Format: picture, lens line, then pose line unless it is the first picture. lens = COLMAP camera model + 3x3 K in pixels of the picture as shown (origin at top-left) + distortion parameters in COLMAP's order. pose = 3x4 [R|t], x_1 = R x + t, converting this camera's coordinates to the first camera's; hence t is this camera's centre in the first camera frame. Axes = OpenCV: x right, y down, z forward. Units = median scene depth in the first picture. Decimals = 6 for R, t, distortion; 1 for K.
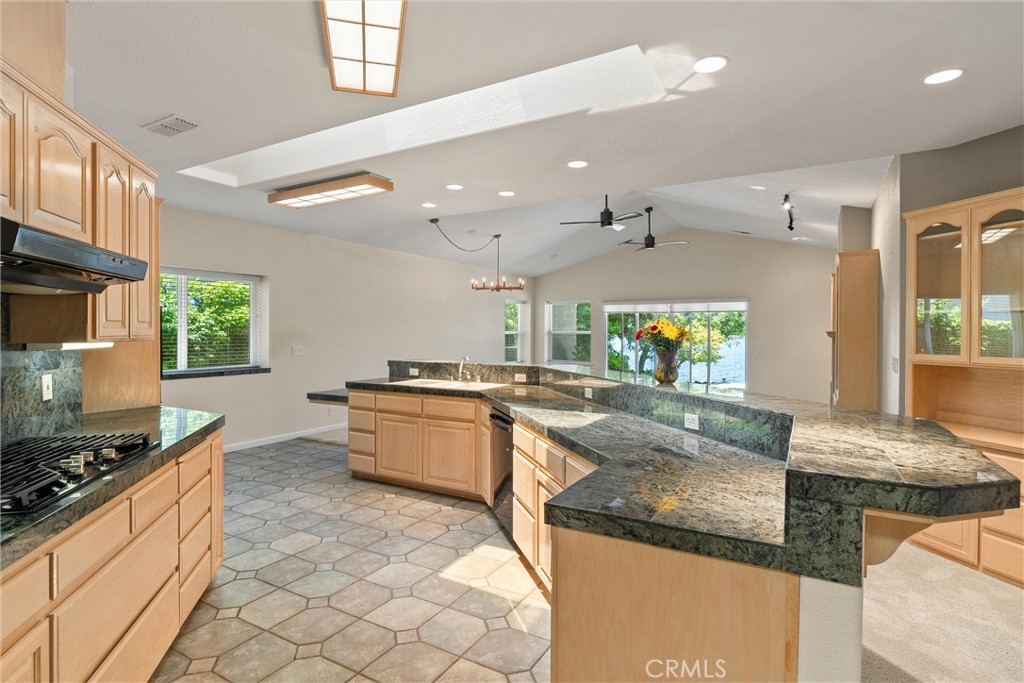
lens RADIAL K [[530.6, 0, 512.0], [0, 530.6, 341.5], [0, 0, 1]] dist [-0.000466, -0.000130]
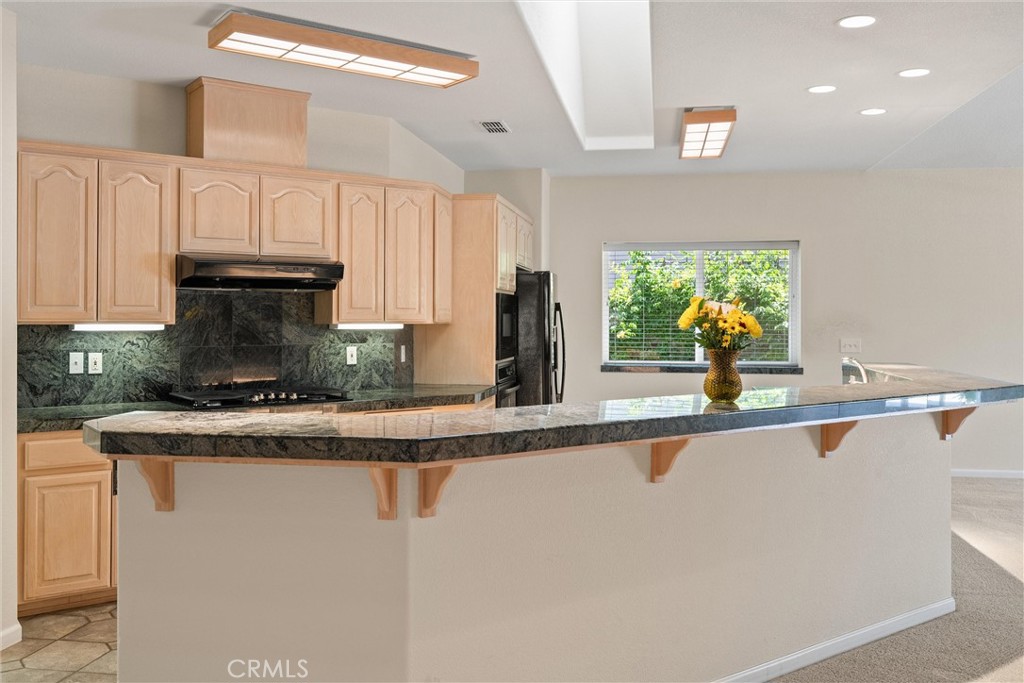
lens RADIAL K [[919.5, 0, 512.0], [0, 919.5, 341.5], [0, 0, 1]] dist [-0.003442, -0.001437]
pose [[0.363846, 0.024730, -0.931131, 1.434404], [-0.018458, 0.999643, 0.019337, -0.006133], [0.931276, 0.010151, 0.364172, 0.458630]]
